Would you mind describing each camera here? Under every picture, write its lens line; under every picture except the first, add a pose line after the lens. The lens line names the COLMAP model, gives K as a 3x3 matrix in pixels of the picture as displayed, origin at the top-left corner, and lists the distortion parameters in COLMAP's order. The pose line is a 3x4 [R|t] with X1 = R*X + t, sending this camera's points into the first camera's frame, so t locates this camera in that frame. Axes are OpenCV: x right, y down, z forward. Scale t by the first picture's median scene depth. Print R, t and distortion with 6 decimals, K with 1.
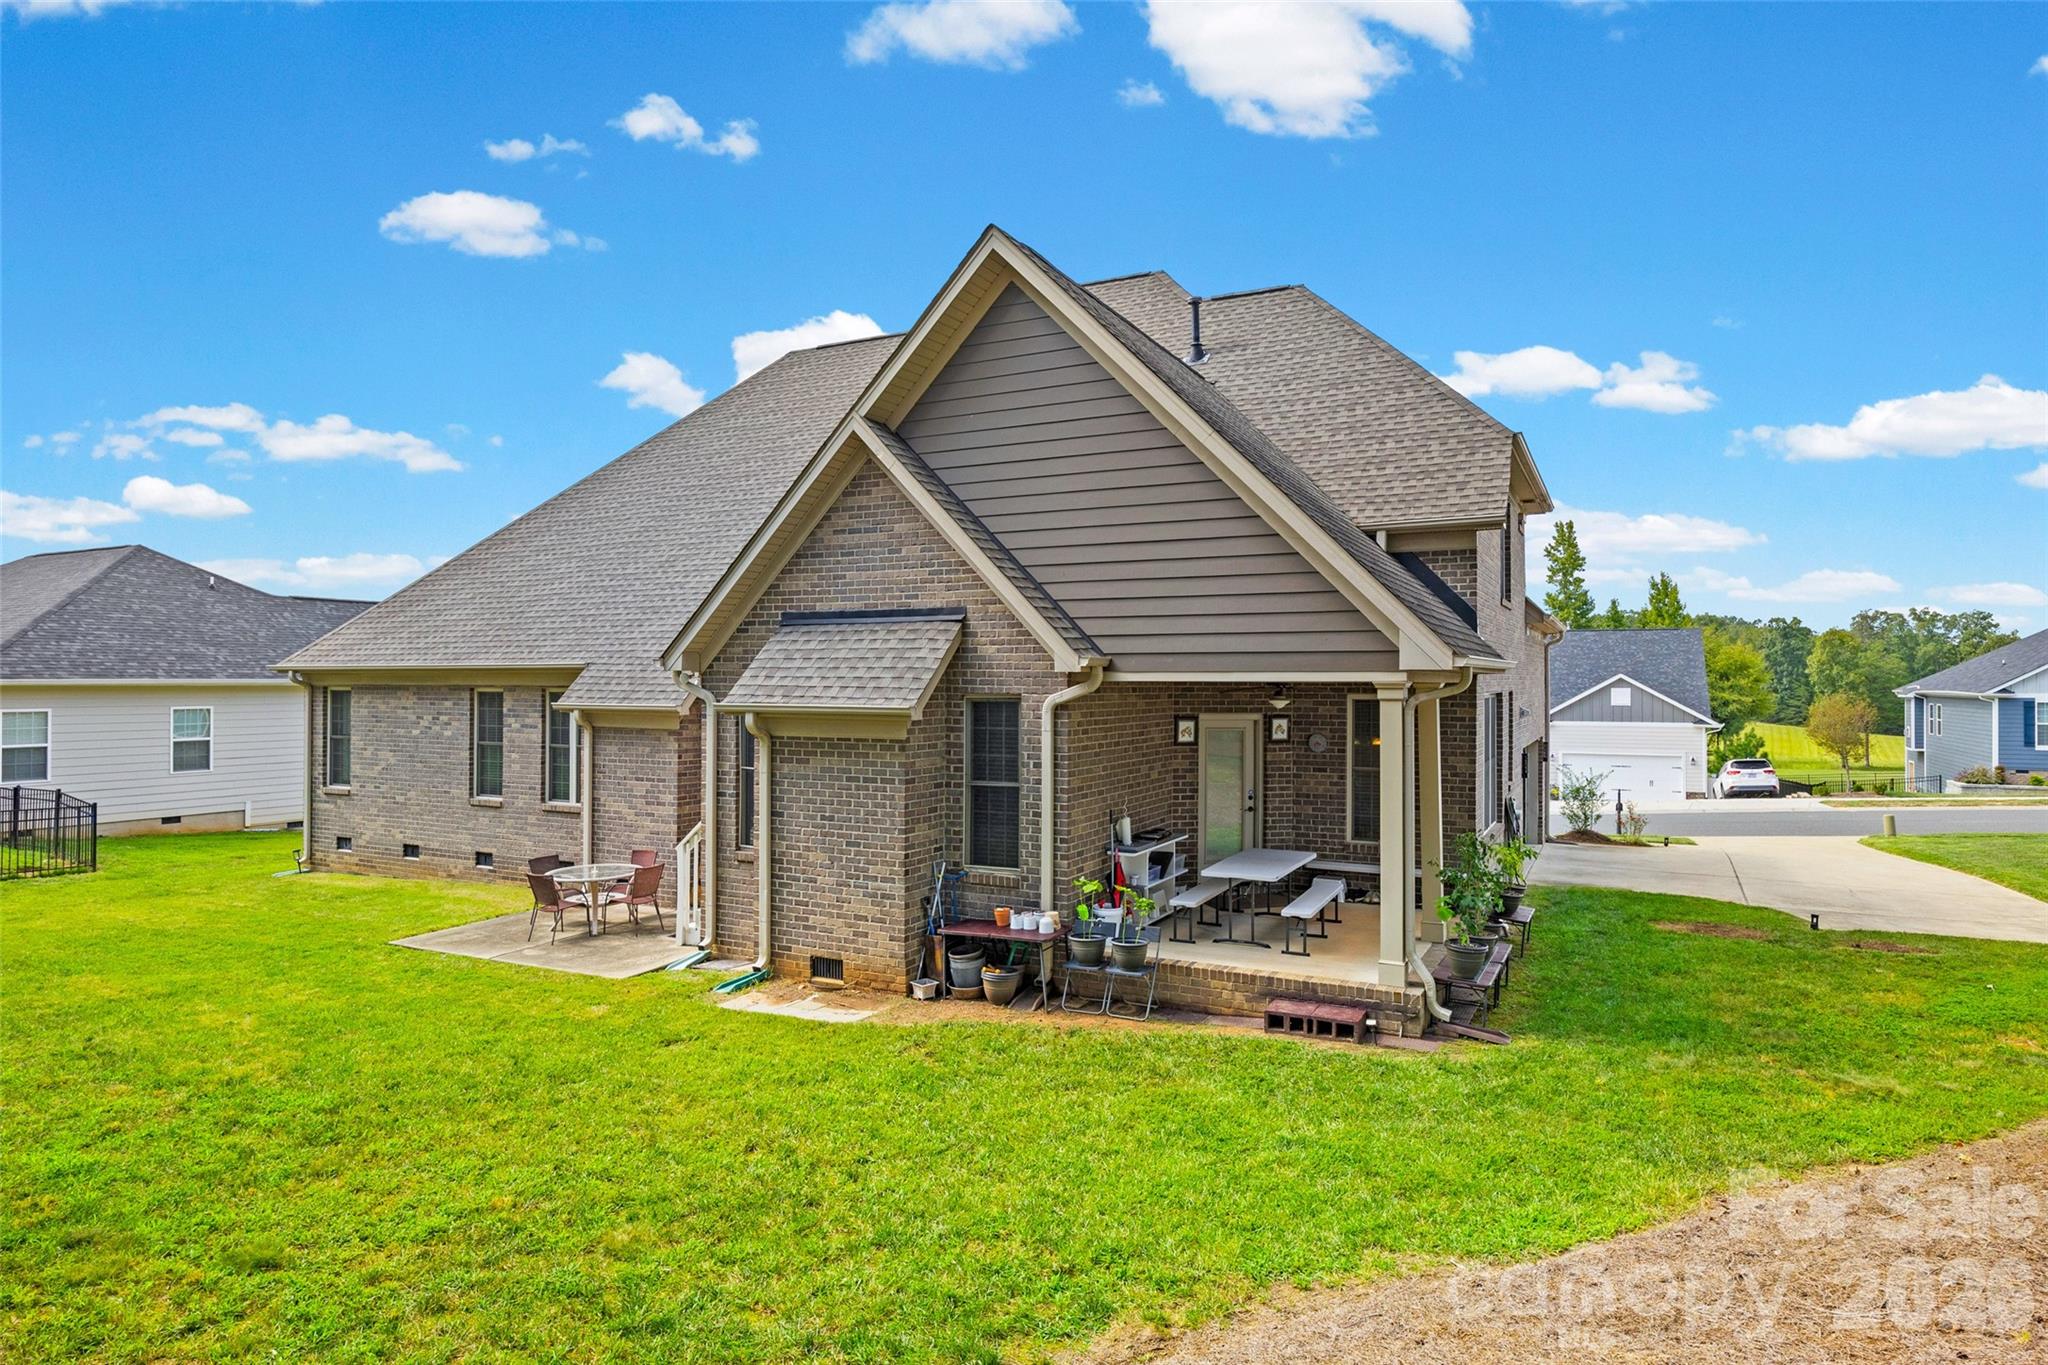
lens RADIAL K [[1172.7, 0, 1029.5], [0, 1172.7, 672.8], [0, 0, 1]] dist [-0.000150, 0.000577]
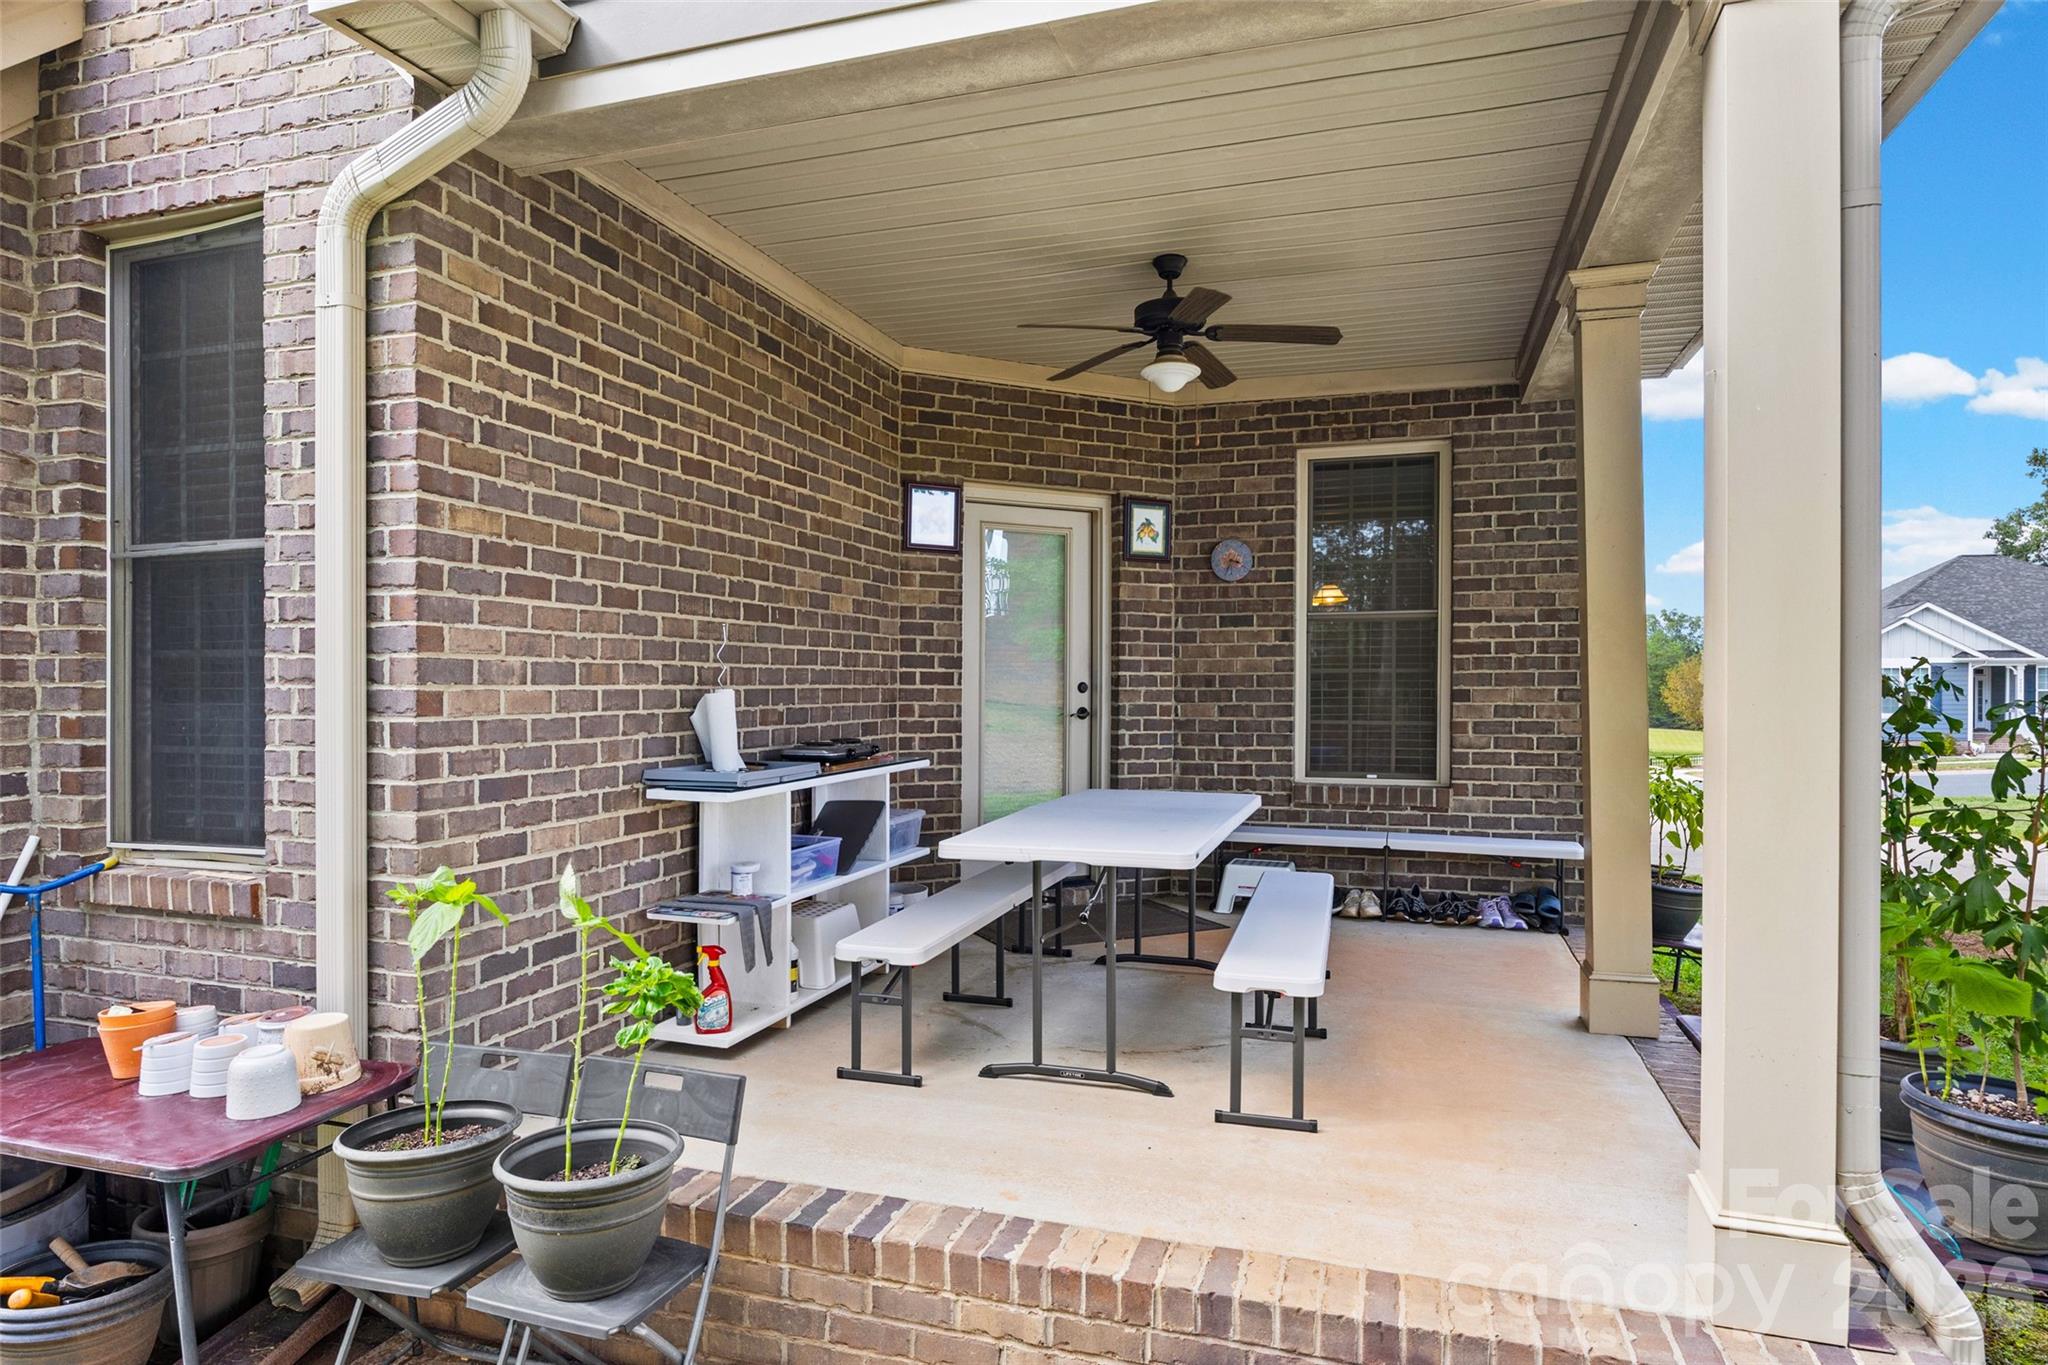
lens RADIAL K [[1172.7, 0, 1025.7], [0, 1172.7, 688.1], [0, 0, 1]] dist [-0.000150, 0.000577]
pose [[0.987472, -0.002399, 0.157778, 0.106791], [0.000762, 0.999945, 0.010433, 0.112039], [-0.157795, -0.010182, 0.987419, 0.620766]]
